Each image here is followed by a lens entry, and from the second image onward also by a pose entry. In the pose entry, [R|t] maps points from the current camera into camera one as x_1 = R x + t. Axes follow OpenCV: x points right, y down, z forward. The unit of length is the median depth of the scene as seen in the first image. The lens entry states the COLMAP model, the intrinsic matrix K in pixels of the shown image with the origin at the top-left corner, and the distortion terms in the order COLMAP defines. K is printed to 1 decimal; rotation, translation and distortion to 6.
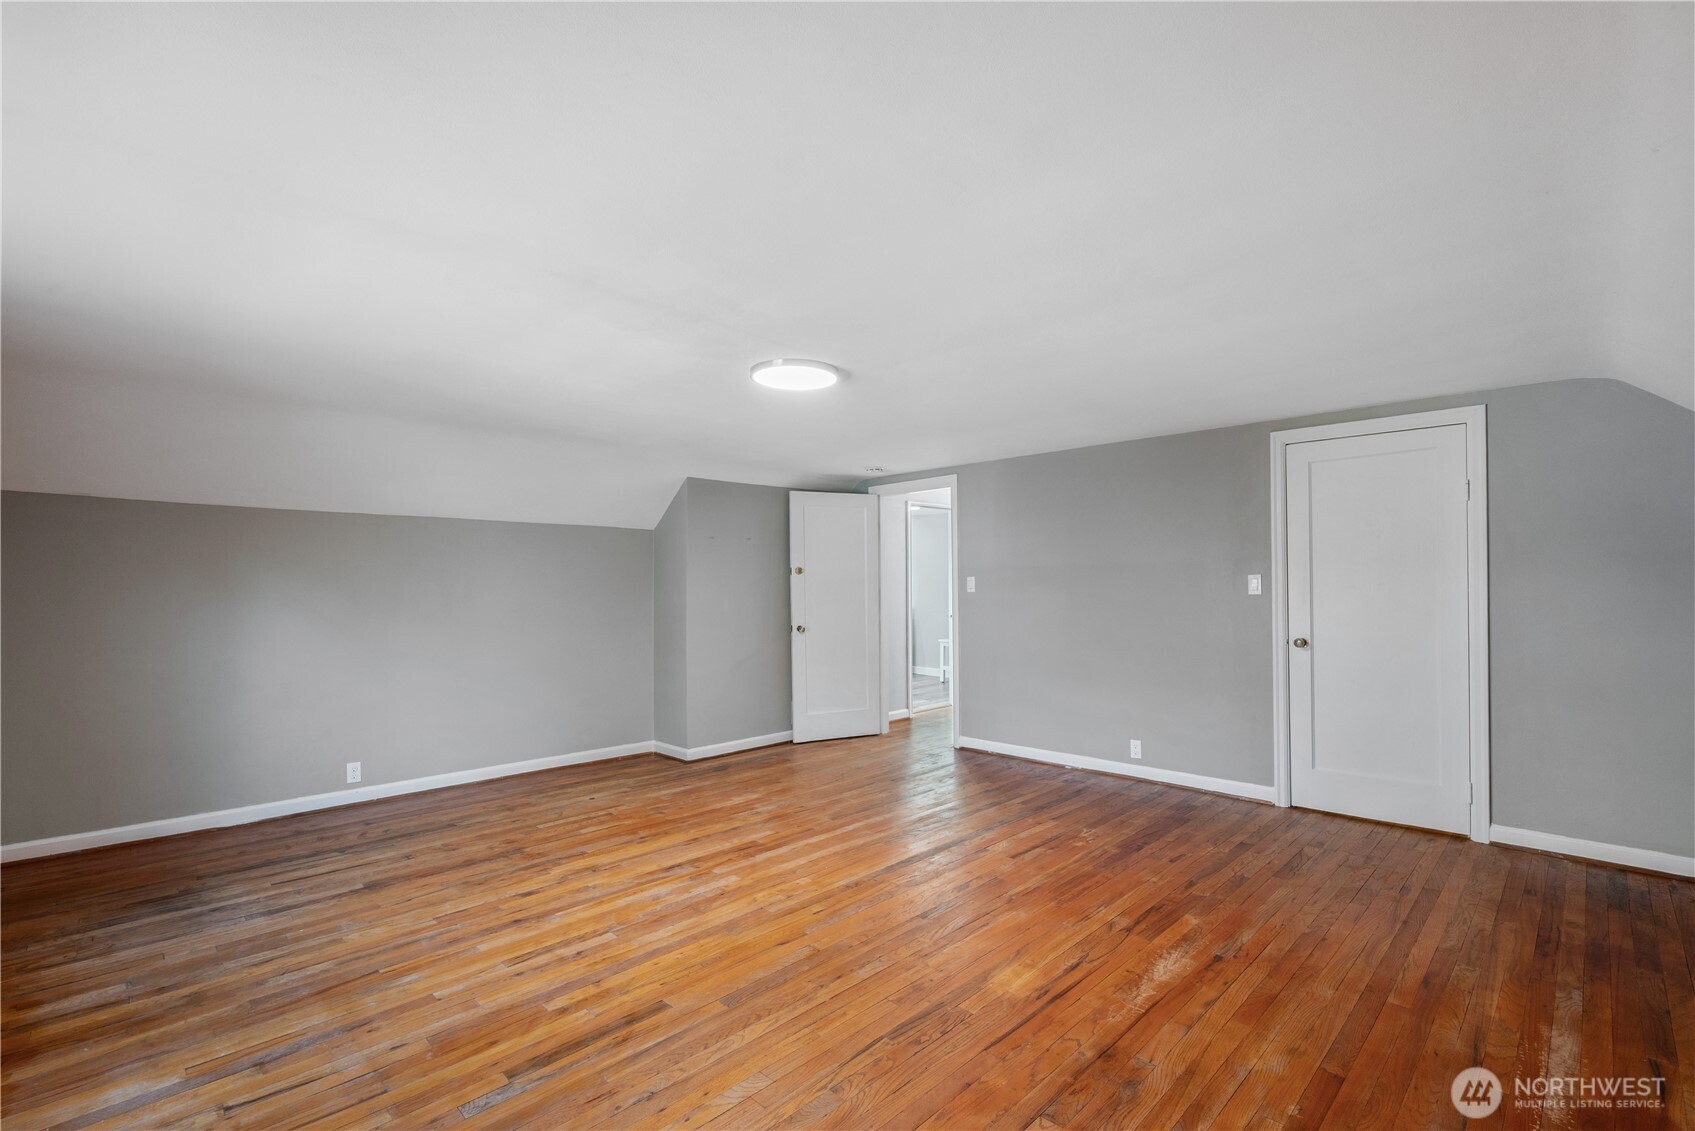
lens RADIAL K [[764.4, 0, 846.4], [0, 764.4, 573.3], [0, 0, 1]] dist [-0.000356, 0.000726]
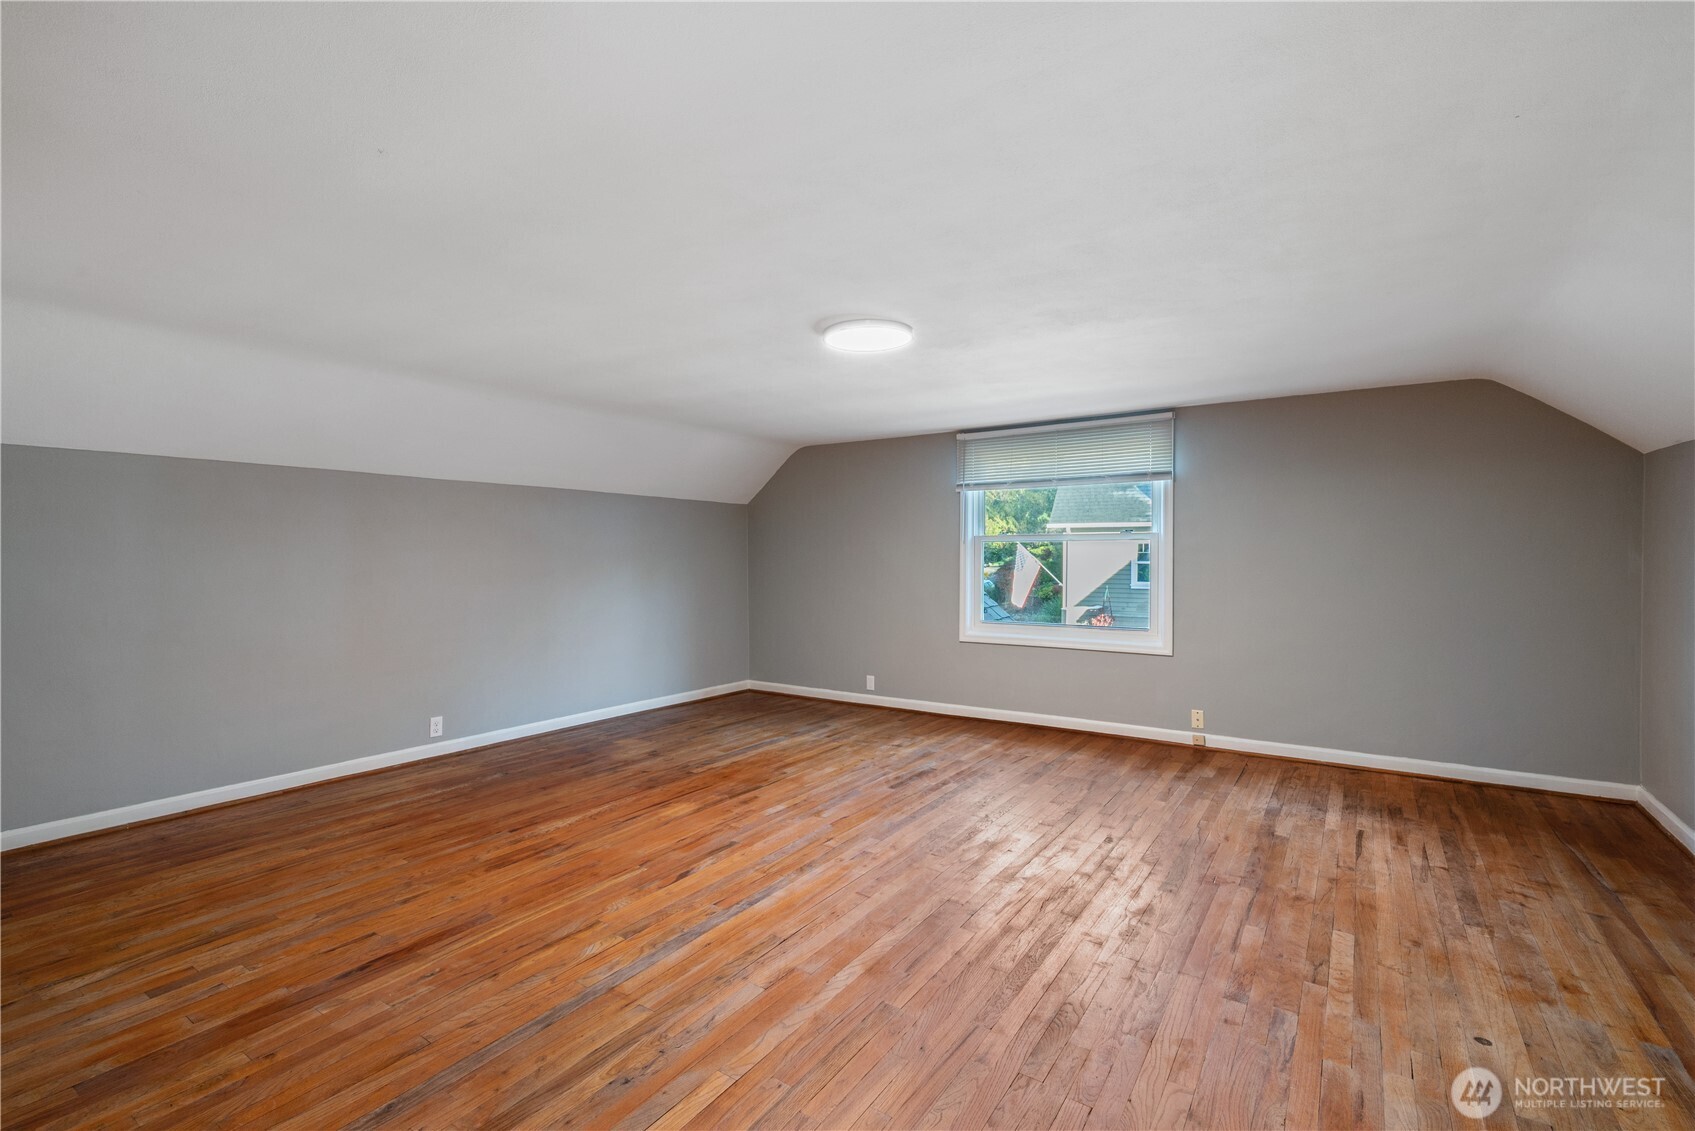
lens RADIAL K [[764.4, 0, 848.1], [0, 764.4, 561.5], [0, 0, 1]] dist [-0.000356, 0.000726]
pose [[-0.982990, 0.010118, -0.183381, 0.124173], [0.011067, 0.999930, -0.004153, 0.039263], [0.183326, -0.006111, -0.983033, 1.925557]]
